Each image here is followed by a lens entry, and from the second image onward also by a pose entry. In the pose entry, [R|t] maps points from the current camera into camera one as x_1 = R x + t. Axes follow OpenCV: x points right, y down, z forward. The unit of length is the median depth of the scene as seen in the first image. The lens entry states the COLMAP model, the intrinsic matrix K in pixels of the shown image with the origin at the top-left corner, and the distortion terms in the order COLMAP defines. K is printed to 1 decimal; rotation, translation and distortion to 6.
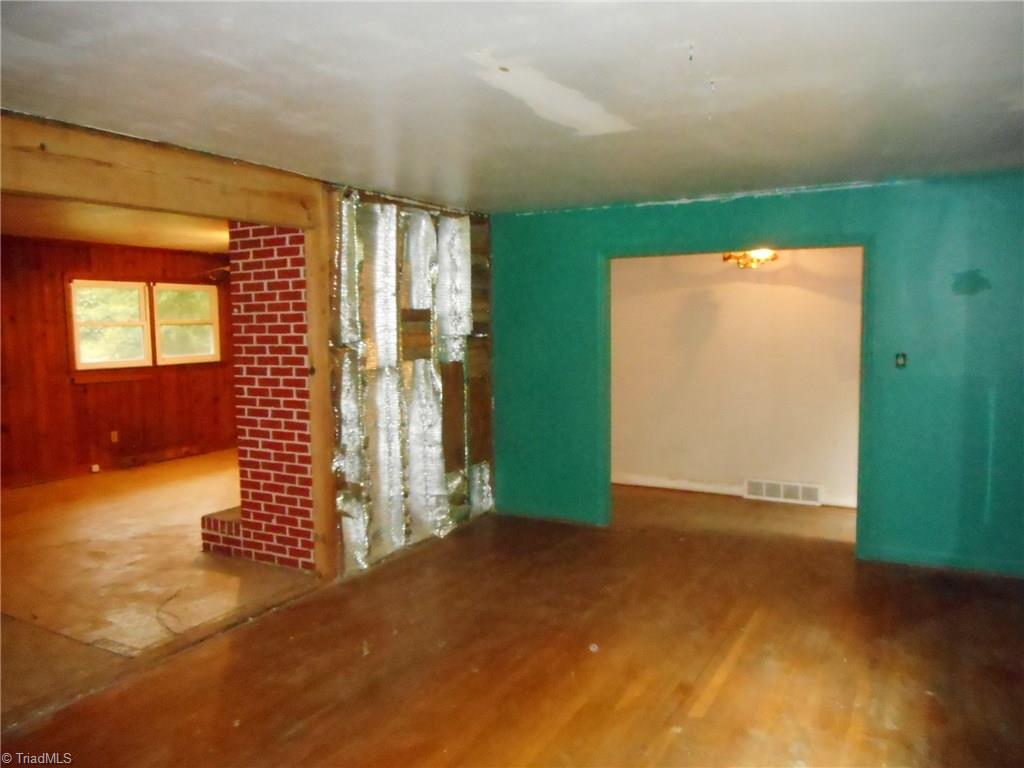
lens RADIAL K [[778.1, 0, 516.2], [0, 778.1, 388.8], [0, 0, 1]] dist [-0.002478, -0.001651]
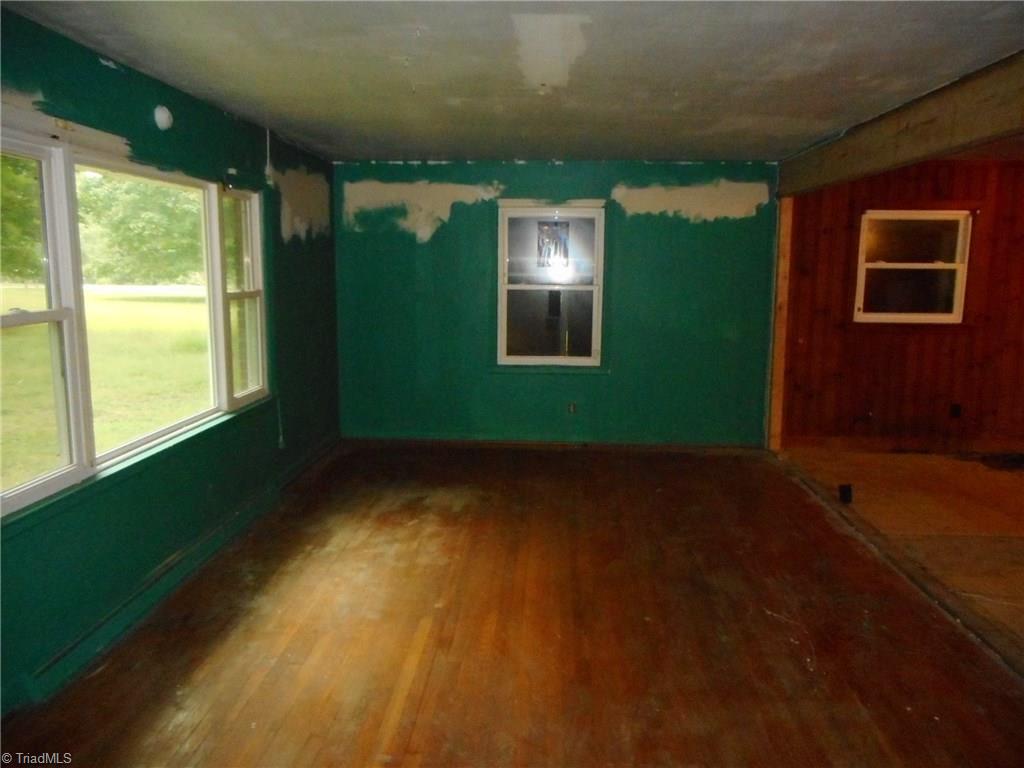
lens RADIAL K [[778.1, 0, 514.3], [0, 778.1, 378.8], [0, 0, 1]] dist [-0.002478, -0.001651]
pose [[-0.900336, 0.072119, -0.429179, 0.547246], [-0.031645, 0.972714, 0.229839, -0.171245], [0.434044, 0.220513, -0.873487, 1.870898]]
